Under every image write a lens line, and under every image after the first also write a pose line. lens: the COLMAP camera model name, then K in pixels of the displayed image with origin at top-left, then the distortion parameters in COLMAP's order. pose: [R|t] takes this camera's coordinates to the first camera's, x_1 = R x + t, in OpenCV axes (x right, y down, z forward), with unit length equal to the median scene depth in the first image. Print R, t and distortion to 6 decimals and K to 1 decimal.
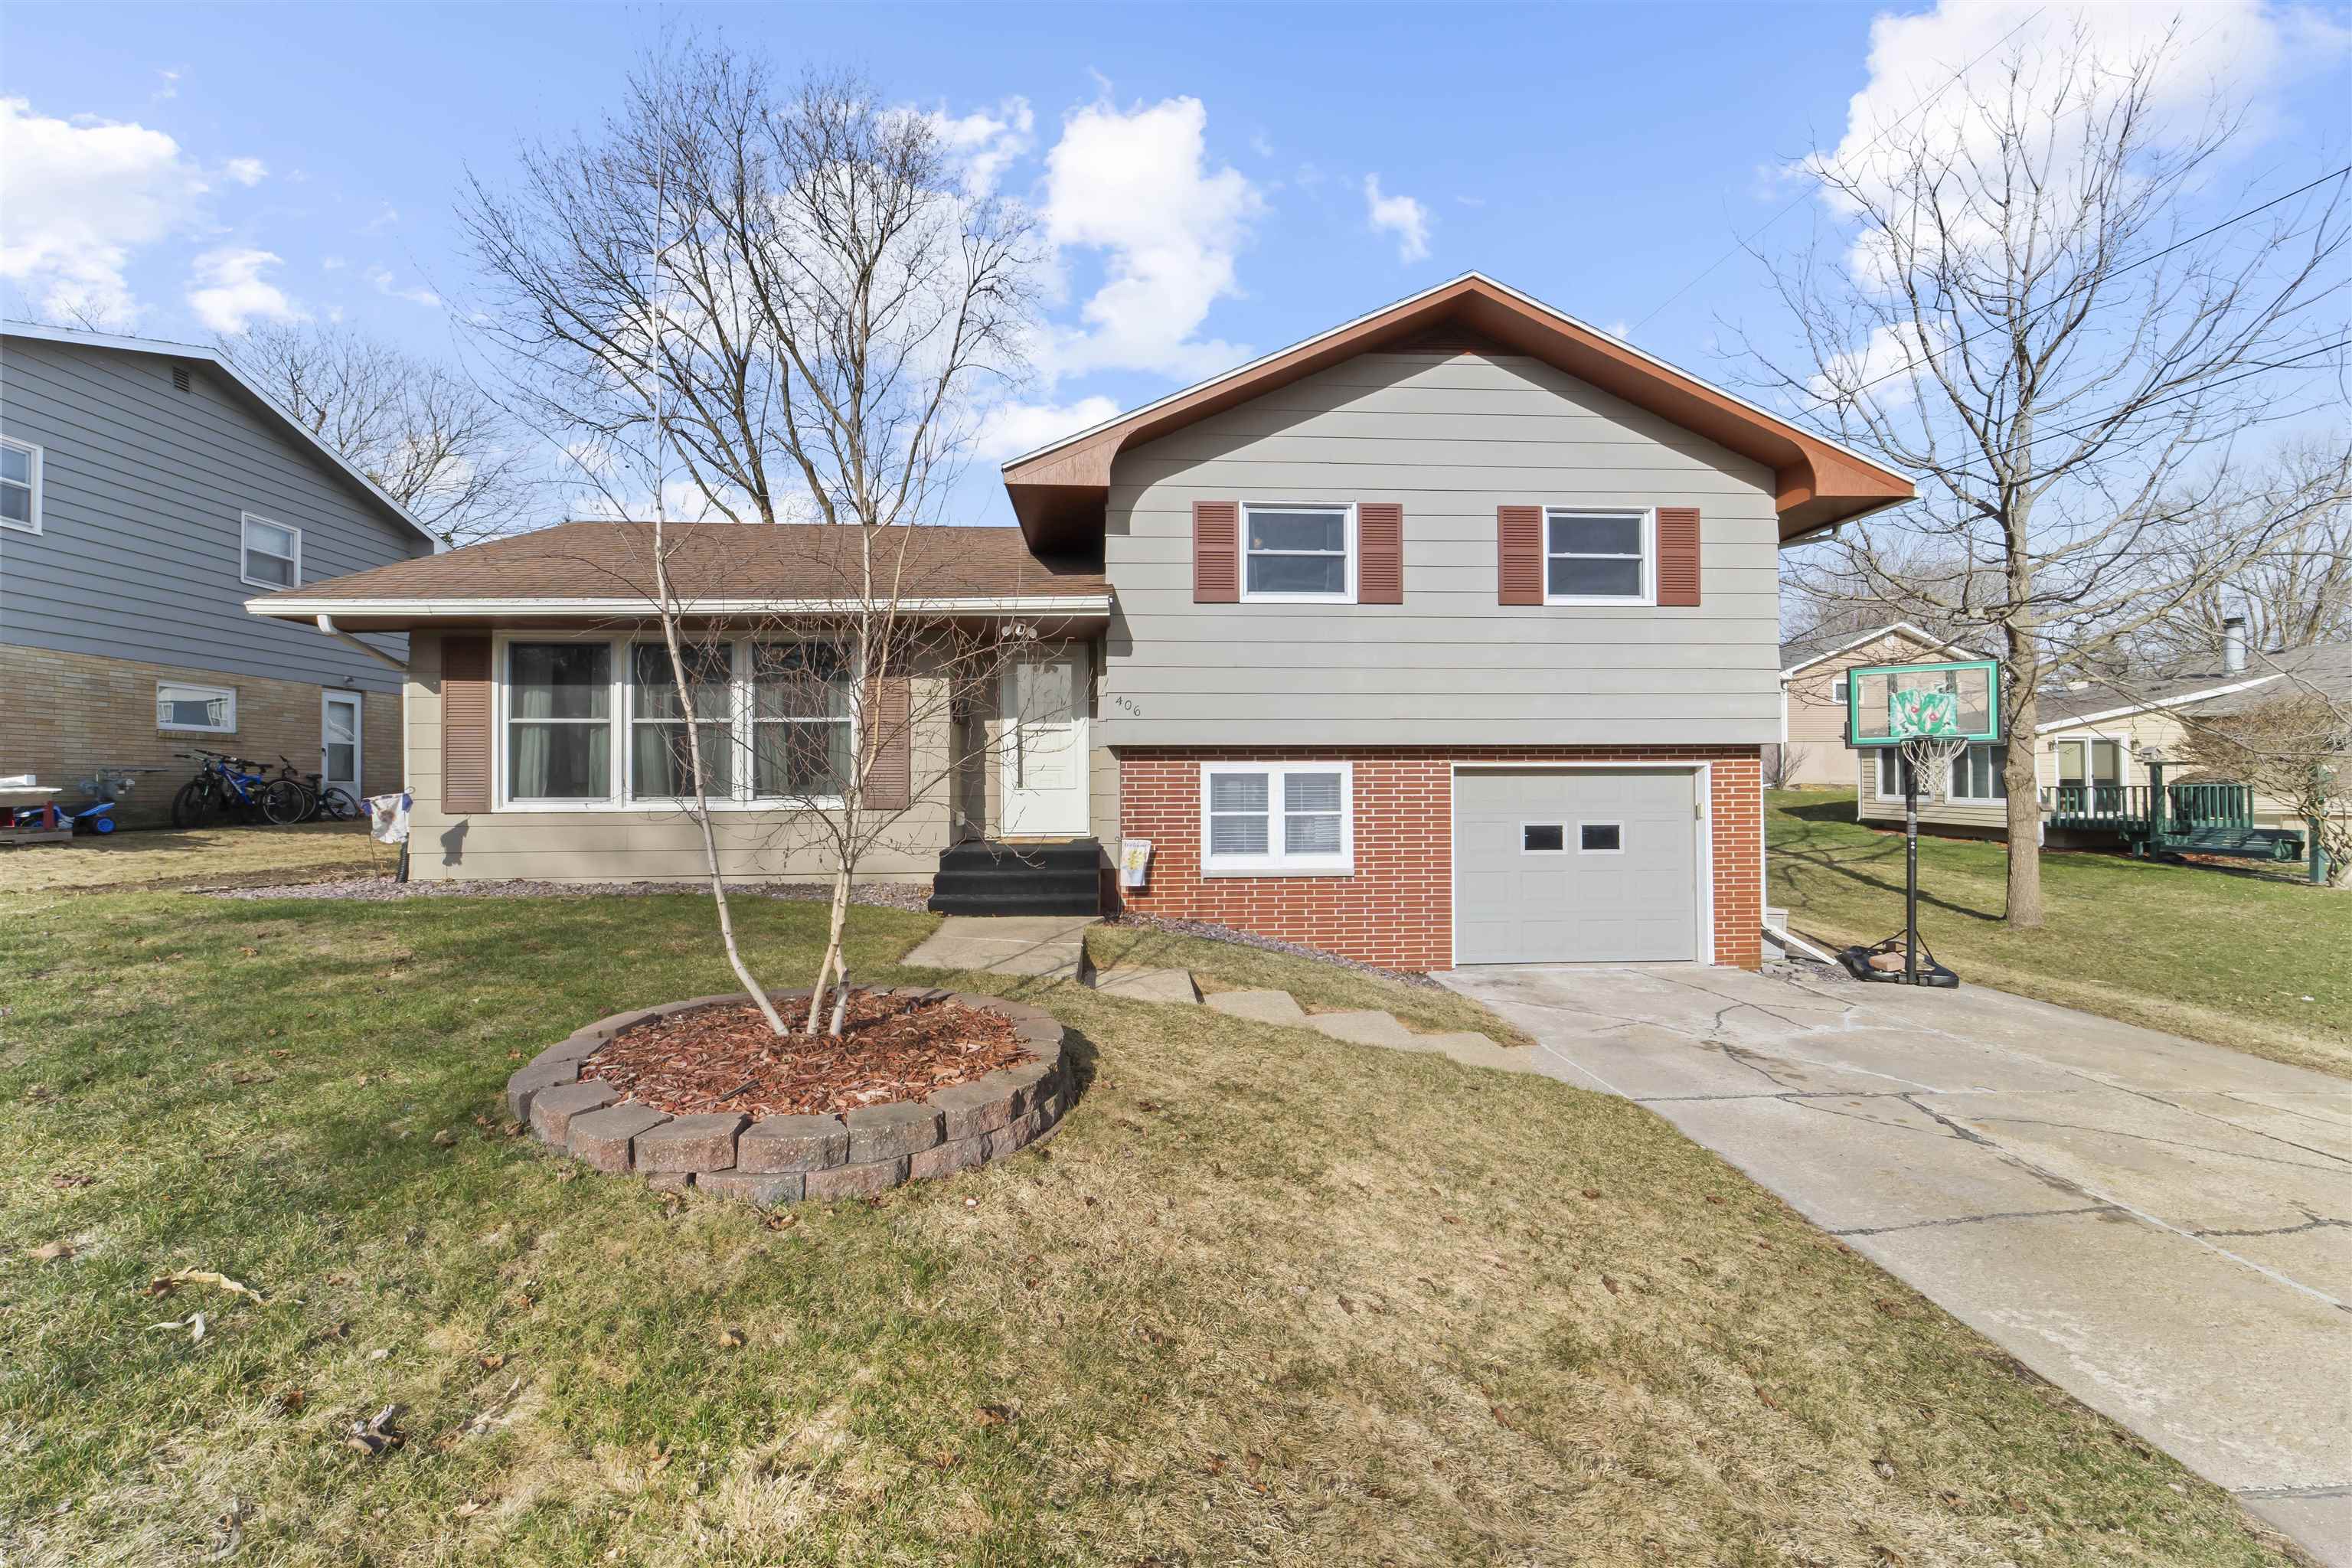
lens RADIAL K [[953.0, 0, 1176.0], [0, 953.0, 782.9], [0, 0, 1]] dist [0.002821, 0.000146]
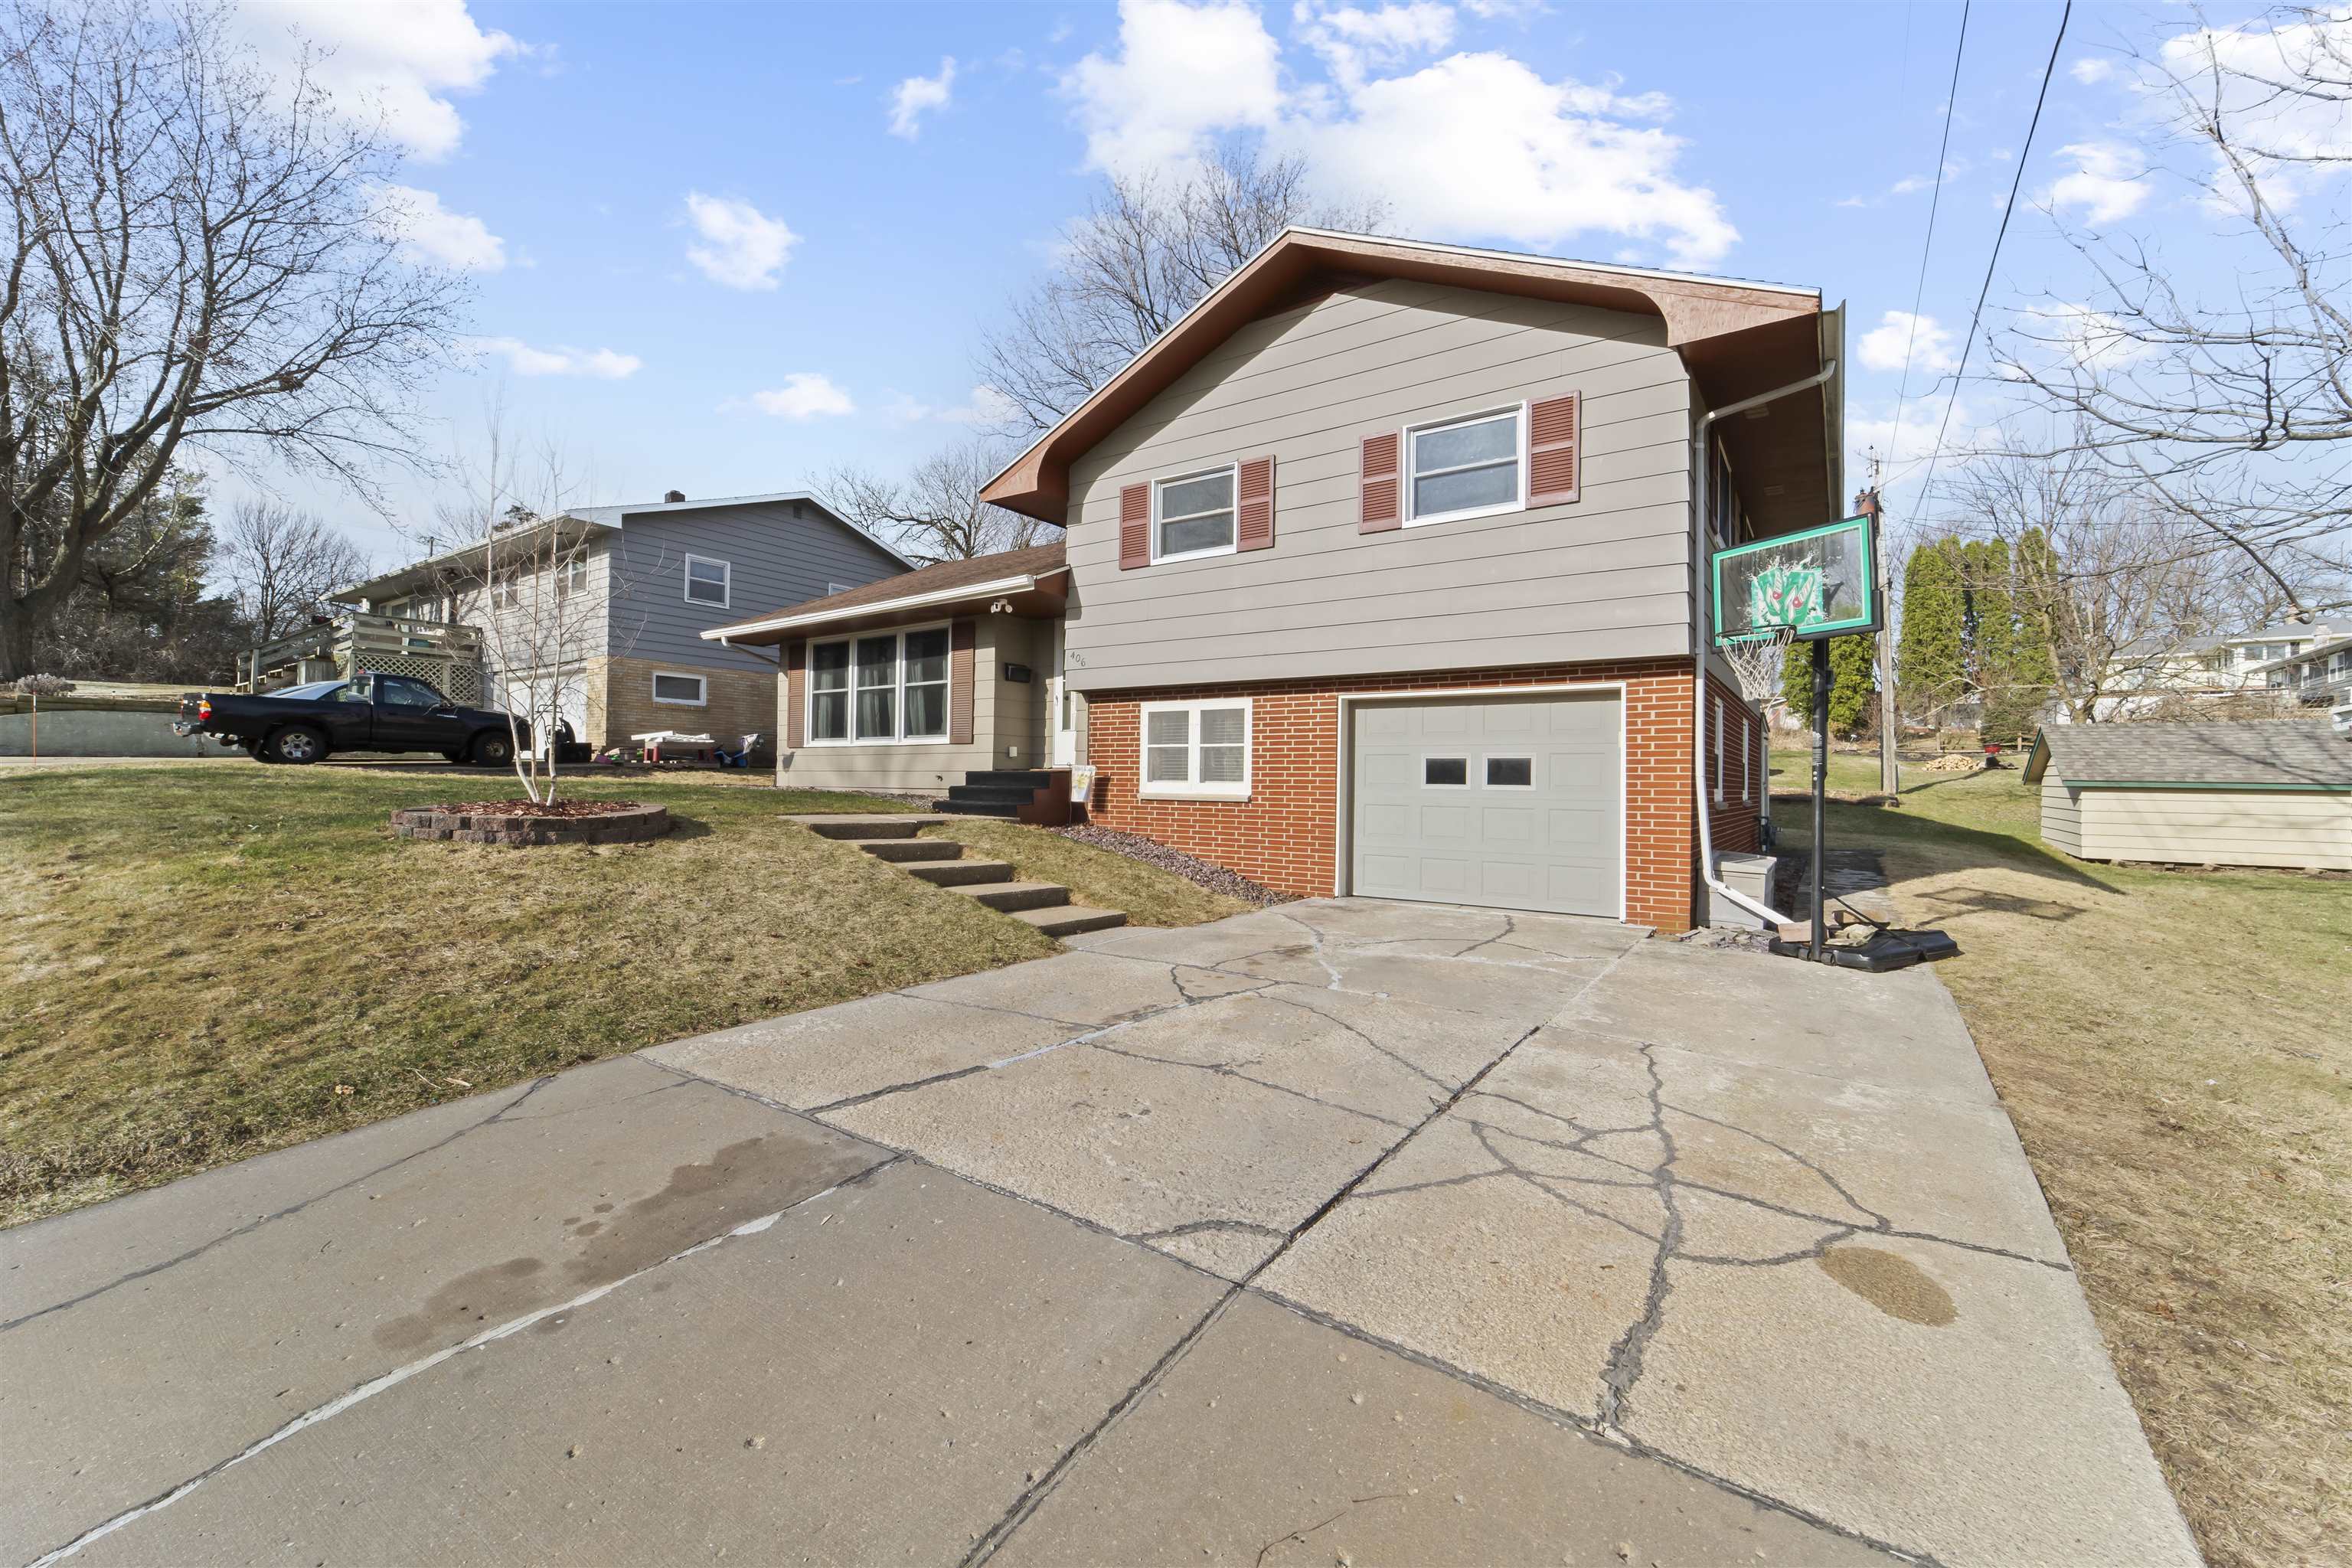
lens RADIAL K [[953.0, 0, 1162.9], [0, 953.0, 773.3], [0, 0, 1]] dist [0.002821, 0.000146]
pose [[0.779456, 0.010121, -0.626376, 0.804976], [-0.014715, 0.999889, -0.002156, 0.069705], [0.626284, 0.010897, 0.779518, 0.086826]]
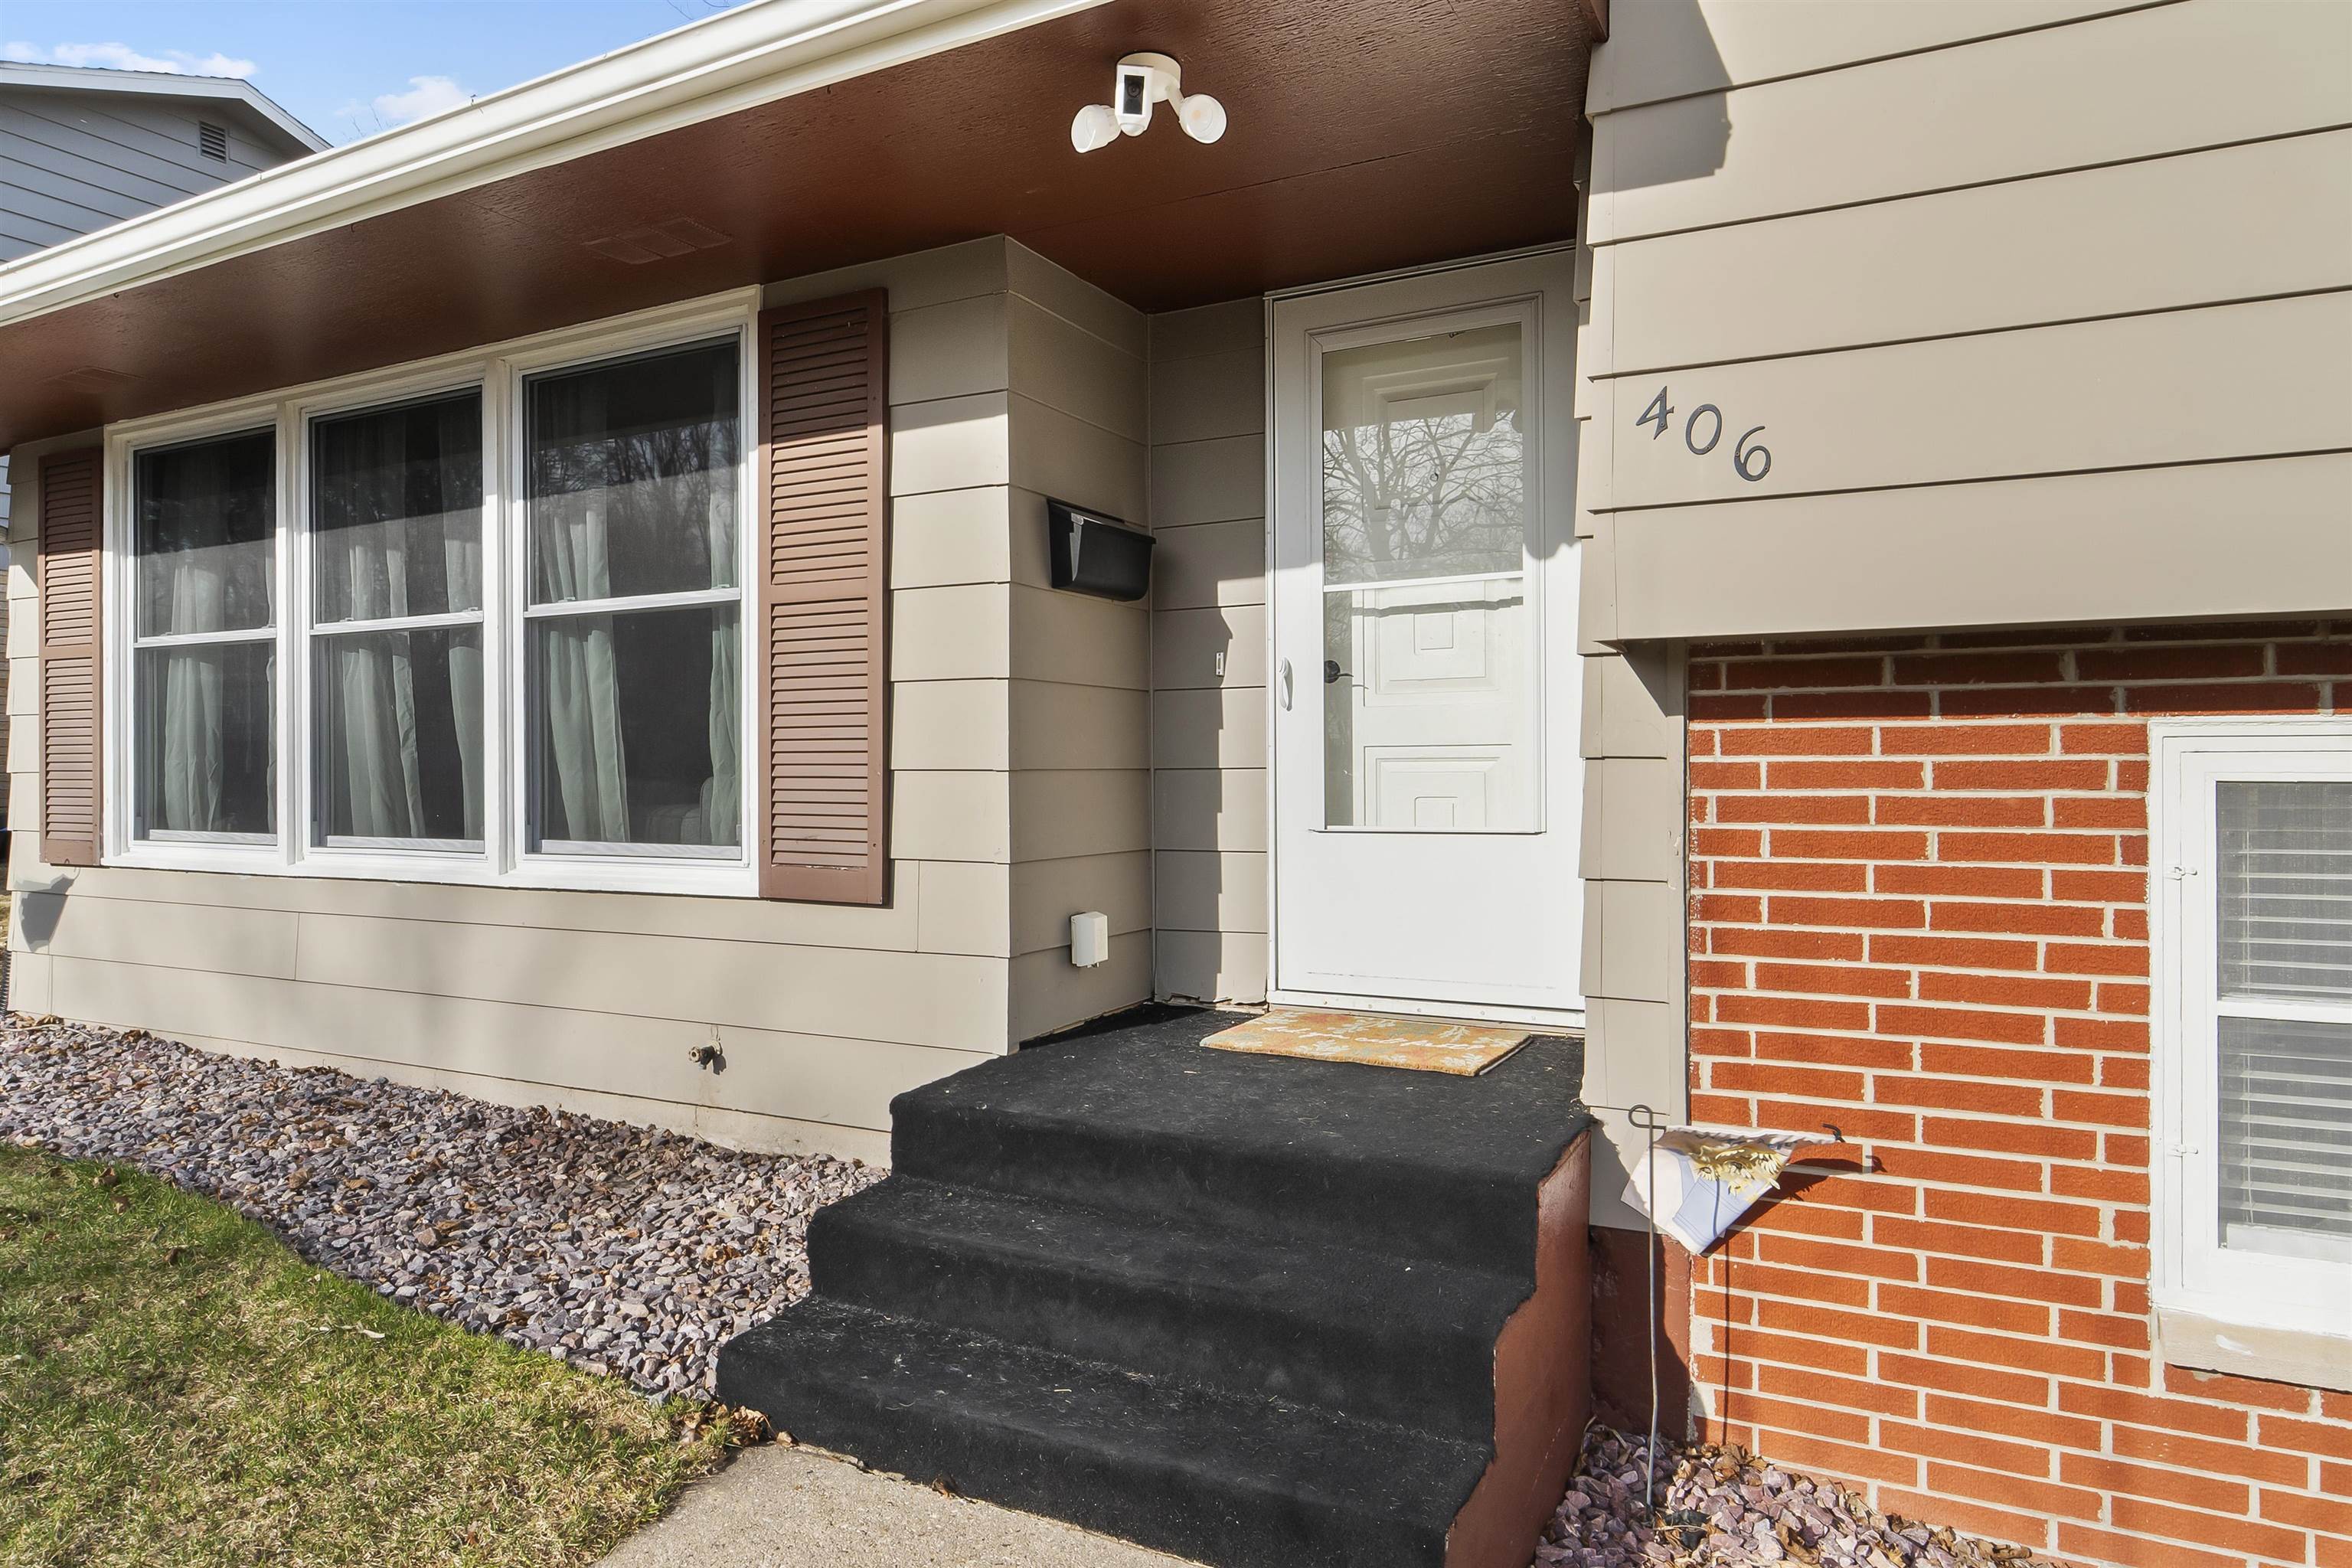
lens RADIAL K [[1502.8, 0, 1160.1], [0, 1502.8, 773.3], [0, 0, 1]] dist [0.001789, 0.000290]
pose [[0.854522, 0.004063, -0.519399, 0.013467], [-0.000343, 0.999974, 0.007258, -0.013576], [0.519415, -0.006024, 0.854501, 0.664014]]
